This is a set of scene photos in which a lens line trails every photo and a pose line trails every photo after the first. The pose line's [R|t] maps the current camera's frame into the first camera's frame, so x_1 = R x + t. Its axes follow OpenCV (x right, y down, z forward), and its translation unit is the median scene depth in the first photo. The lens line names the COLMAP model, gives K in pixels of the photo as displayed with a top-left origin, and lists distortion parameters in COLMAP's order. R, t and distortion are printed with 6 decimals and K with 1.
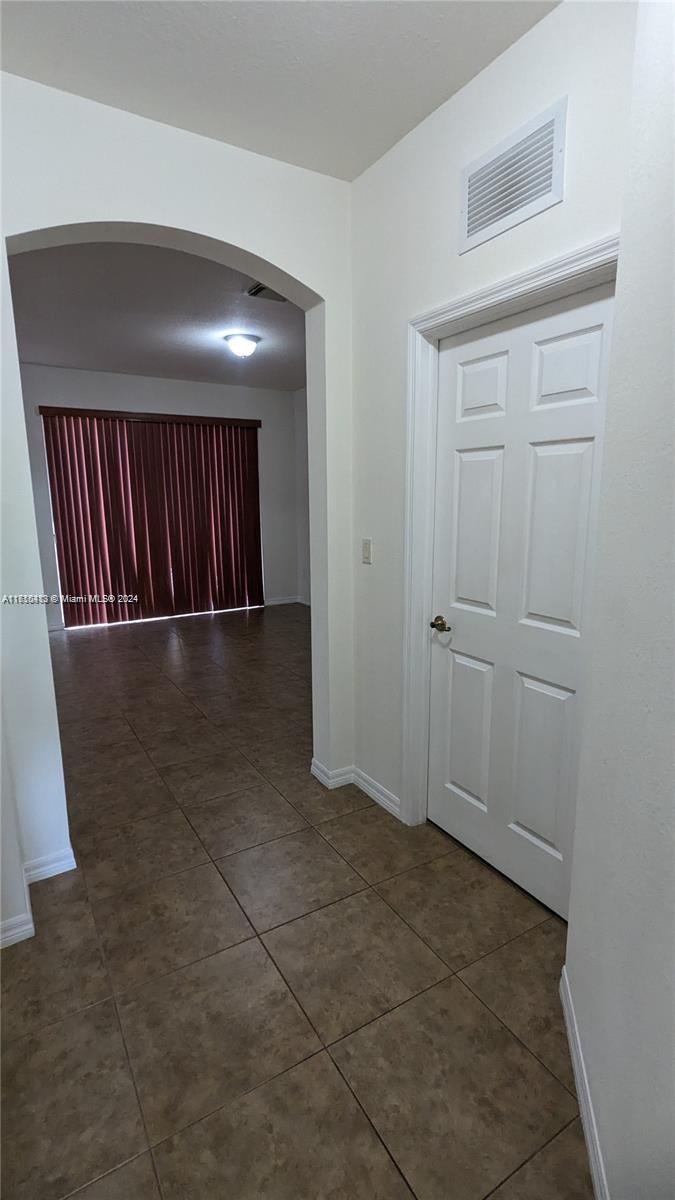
lens RADIAL K [[567.2, 0, 336.5], [0, 567.2, 603.7], [0, 0, 1]] dist [0.006087, -0.001773]
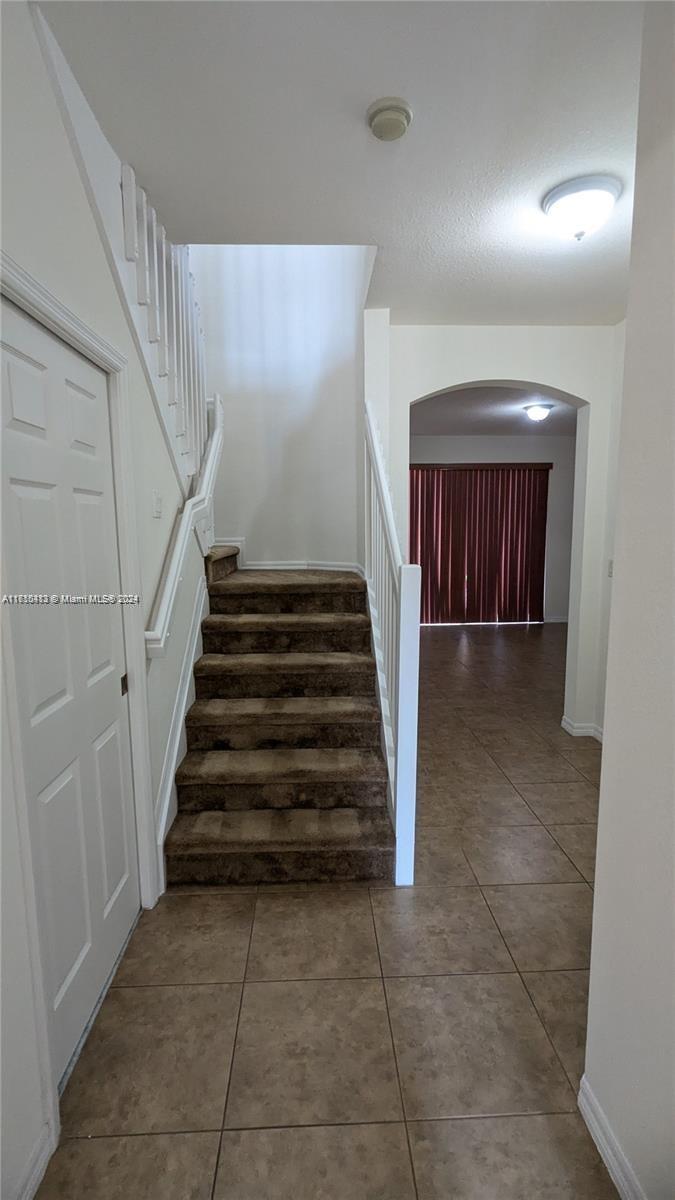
lens RADIAL K [[567.2, 0, 329.9], [0, 567.2, 596.1], [0, 0, 1]] dist [0.006087, -0.001773]
pose [[0.873279, 0.062027, -0.483256, 0.053571], [-0.091559, 0.995085, -0.037732, 0.039746], [0.478540, 0.077197, 0.874666, -0.245356]]
